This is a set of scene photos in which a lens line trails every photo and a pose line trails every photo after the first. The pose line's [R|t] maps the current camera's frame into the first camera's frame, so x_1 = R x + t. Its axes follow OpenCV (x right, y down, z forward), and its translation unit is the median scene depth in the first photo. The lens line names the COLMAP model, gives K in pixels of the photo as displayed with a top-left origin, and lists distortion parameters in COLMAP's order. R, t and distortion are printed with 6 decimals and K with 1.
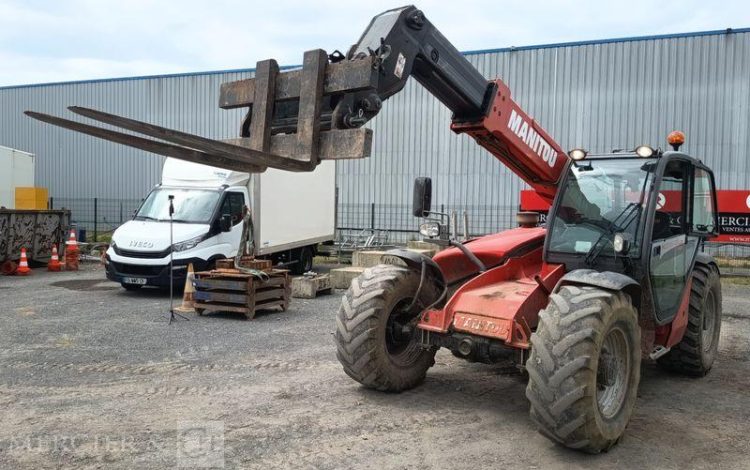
lens RADIAL K [[568.9, 0, 407.4], [0, 568.9, 220.1], [0, 0, 1]] dist [0.111803, -0.002422]
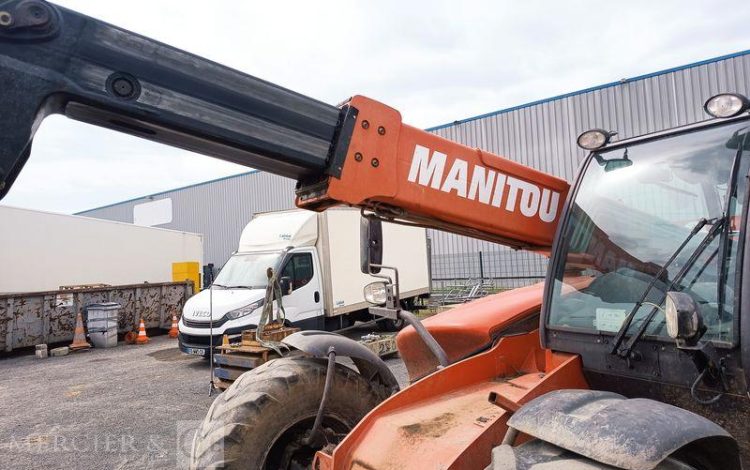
lens RADIAL K [[533.6, 0, 382.0], [0, 533.6, 236.0], [0, 0, 1]] dist [0.074120, -0.087787]
pose [[0.959489, -0.089454, -0.267168, 0.090504], [0.072511, 0.994718, -0.072647, -0.001707], [0.272255, 0.050331, 0.960908, 0.185385]]
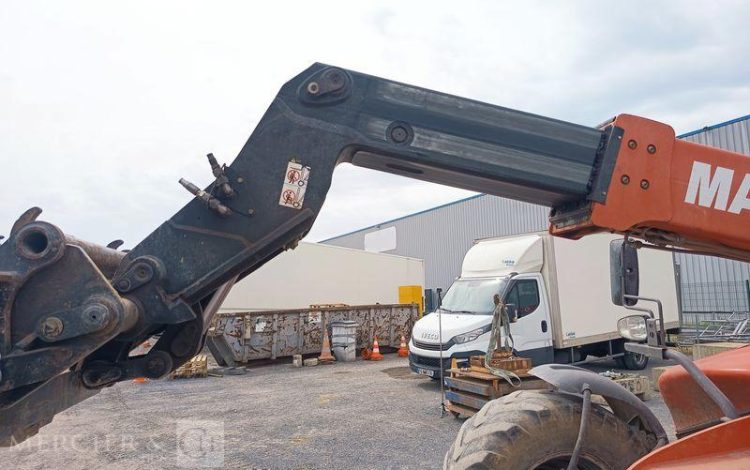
lens RADIAL K [[533.6, 0, 368.7], [0, 533.6, 236.9], [0, 0, 1]] dist [0.074120, -0.087787]
pose [[0.765468, -0.120197, -0.632149, 0.080893], [0.038835, 0.989238, -0.141069, -0.003585], [0.642302, 0.083434, 0.761897, 0.177616]]
